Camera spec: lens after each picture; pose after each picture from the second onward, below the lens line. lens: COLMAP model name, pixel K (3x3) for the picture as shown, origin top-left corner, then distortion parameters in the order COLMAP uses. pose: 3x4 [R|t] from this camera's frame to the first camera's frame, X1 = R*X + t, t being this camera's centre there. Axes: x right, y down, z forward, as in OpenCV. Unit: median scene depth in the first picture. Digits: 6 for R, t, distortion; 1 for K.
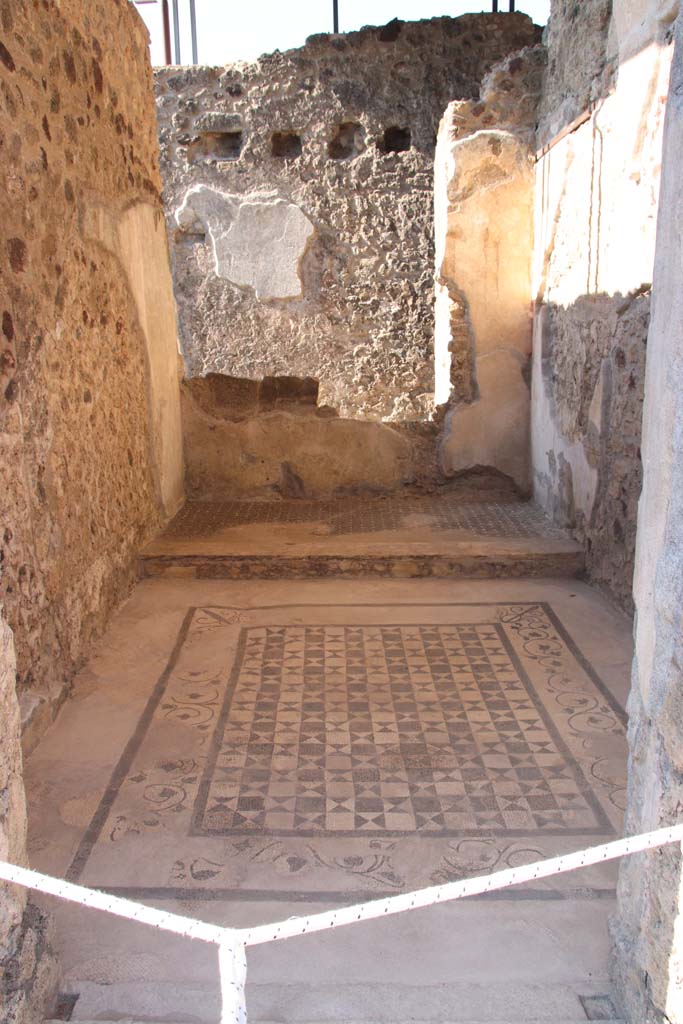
lens RADIAL K [[858.5, 0, 341.5], [0, 858.5, 512.0], [0, 0, 1]] dist [-0.145717, 0.146780]
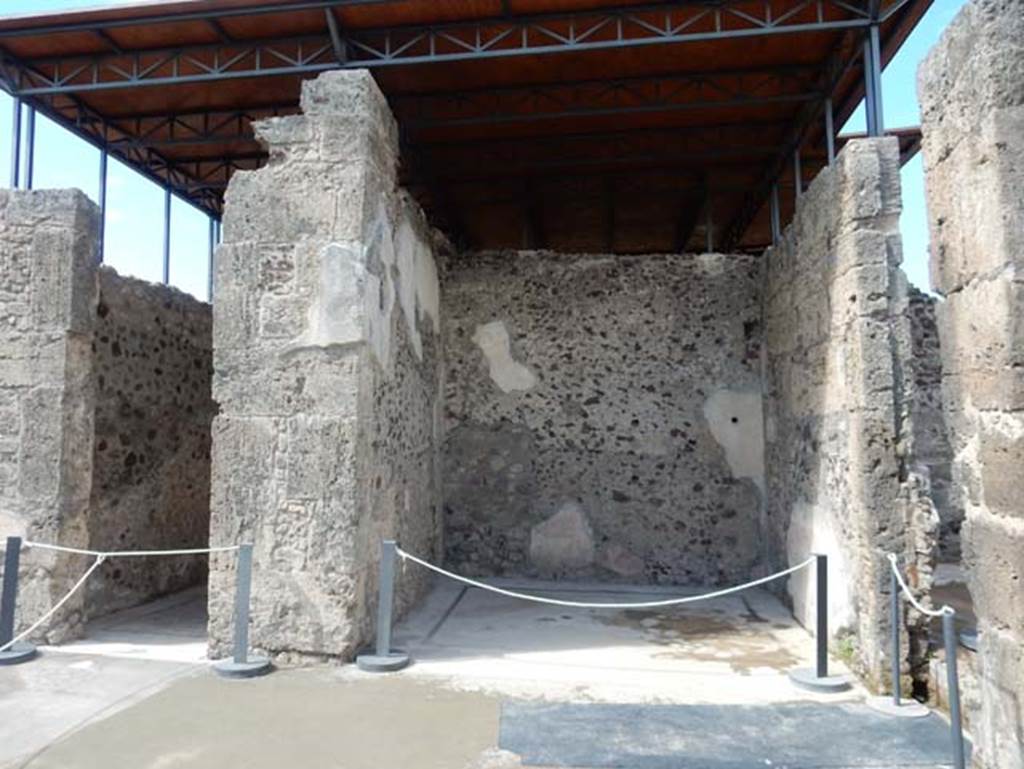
lens RADIAL K [[736.8, 0, 512.0], [0, 736.8, 384.5], [0, 0, 1]] dist [-0.006510, 0.003029]
pose [[0.990943, -0.000205, -0.134282, 0.972704], [-0.040981, 0.951829, -0.303878, 0.206659], [0.127876, 0.306629, 0.943200, -1.071428]]
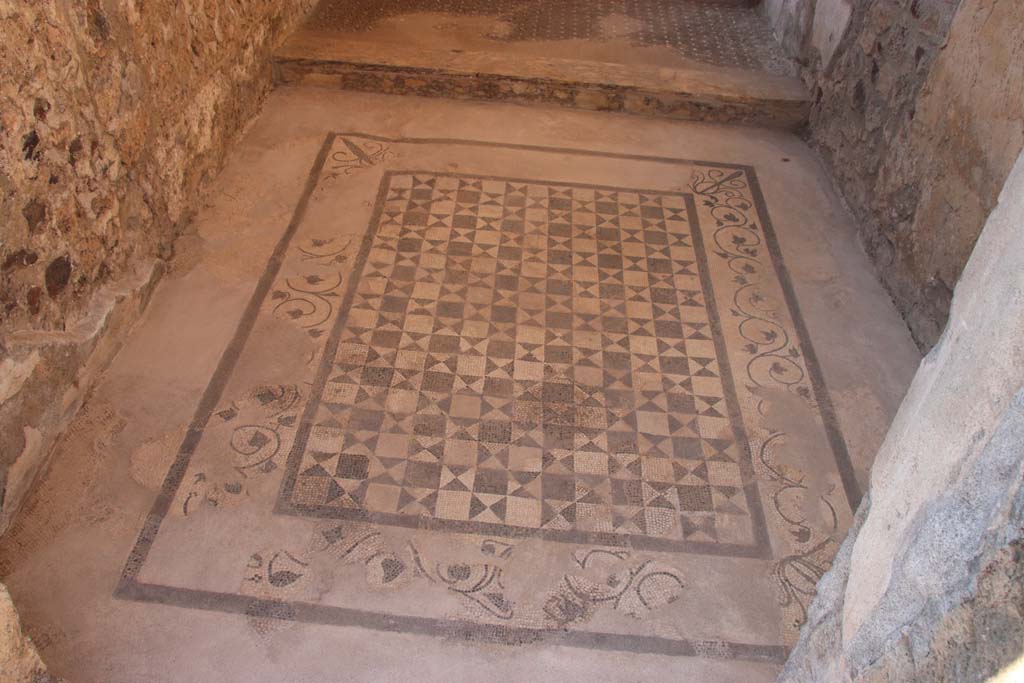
lens RADIAL K [[858.5, 0, 512.0], [0, 858.5, 341.5], [0, 0, 1]] dist [-0.145717, 0.146780]
pose [[0.995751, 0.091867, -0.006432, 0.032195], [-0.079183, 0.889744, 0.449540, -0.115173], [0.047021, -0.447121, 0.893237, 0.207676]]
